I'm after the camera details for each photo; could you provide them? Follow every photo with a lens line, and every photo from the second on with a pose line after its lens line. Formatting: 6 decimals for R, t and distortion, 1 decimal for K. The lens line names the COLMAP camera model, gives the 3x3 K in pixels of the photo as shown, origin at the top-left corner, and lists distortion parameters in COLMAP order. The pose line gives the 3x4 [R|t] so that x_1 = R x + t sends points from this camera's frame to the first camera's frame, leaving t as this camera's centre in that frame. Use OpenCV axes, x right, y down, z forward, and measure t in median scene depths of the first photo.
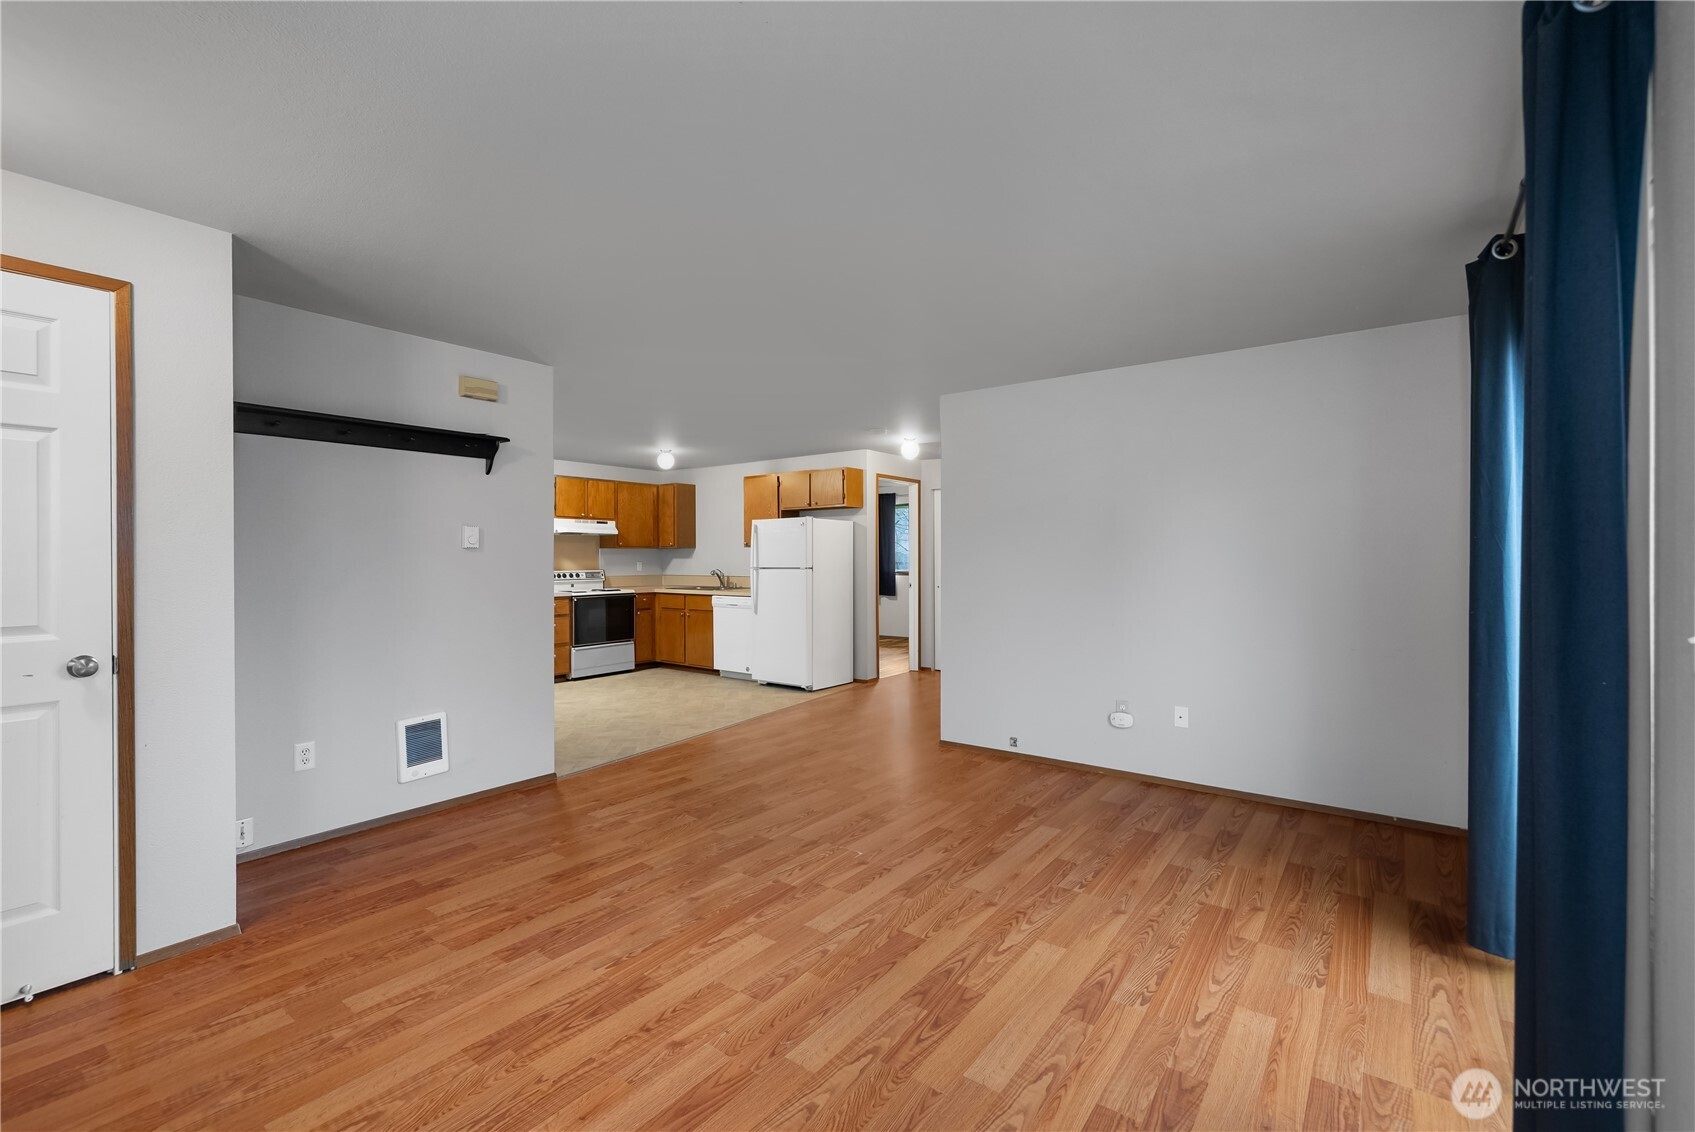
lens RADIAL K [[728.7, 0, 838.8], [0, 728.7, 563.2], [0, 0, 1]] dist [0.001588, 0.000770]
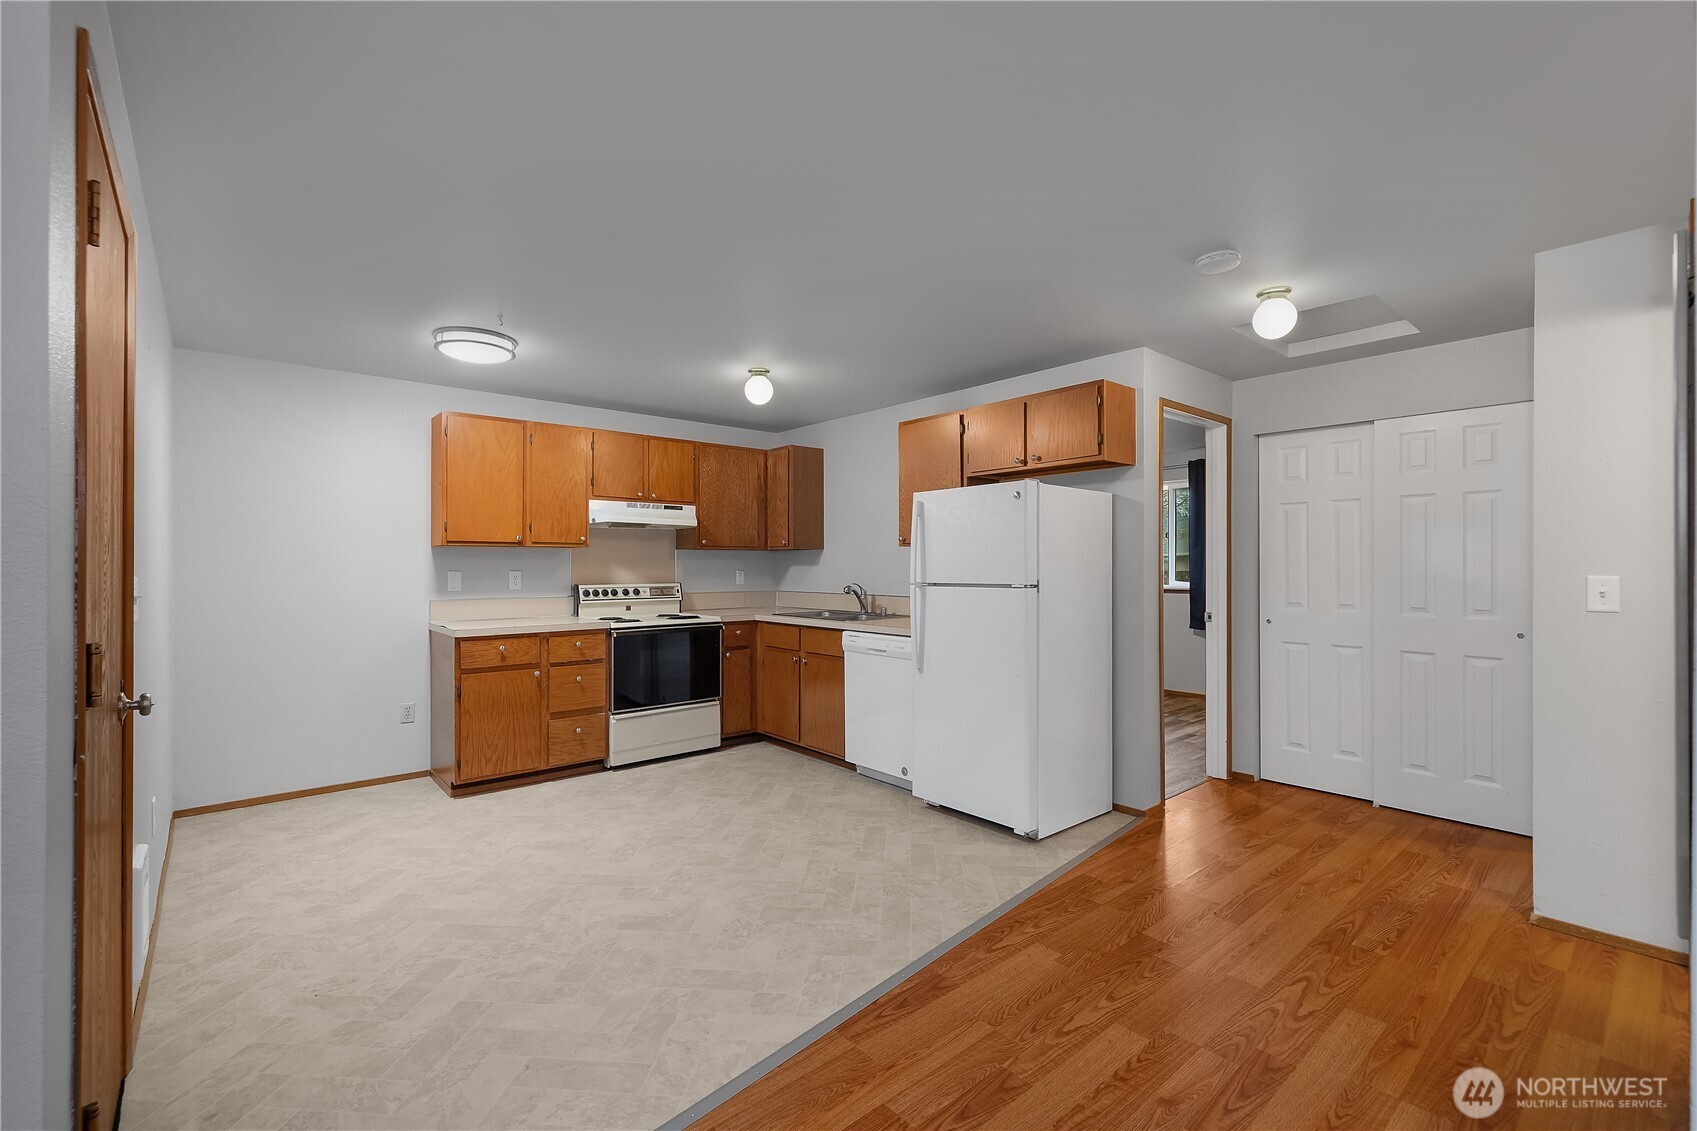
lens RADIAL K [[729.6, 0, 844.4], [0, 729.6, 564.6], [0, 0, 1]] dist [0.001588, 0.000770]
pose [[0.977962, 0.001038, -0.208779, -0.123128], [-0.002556, 0.999972, -0.007000, -0.007612], [0.208766, 0.007380, 0.977938, 1.015791]]
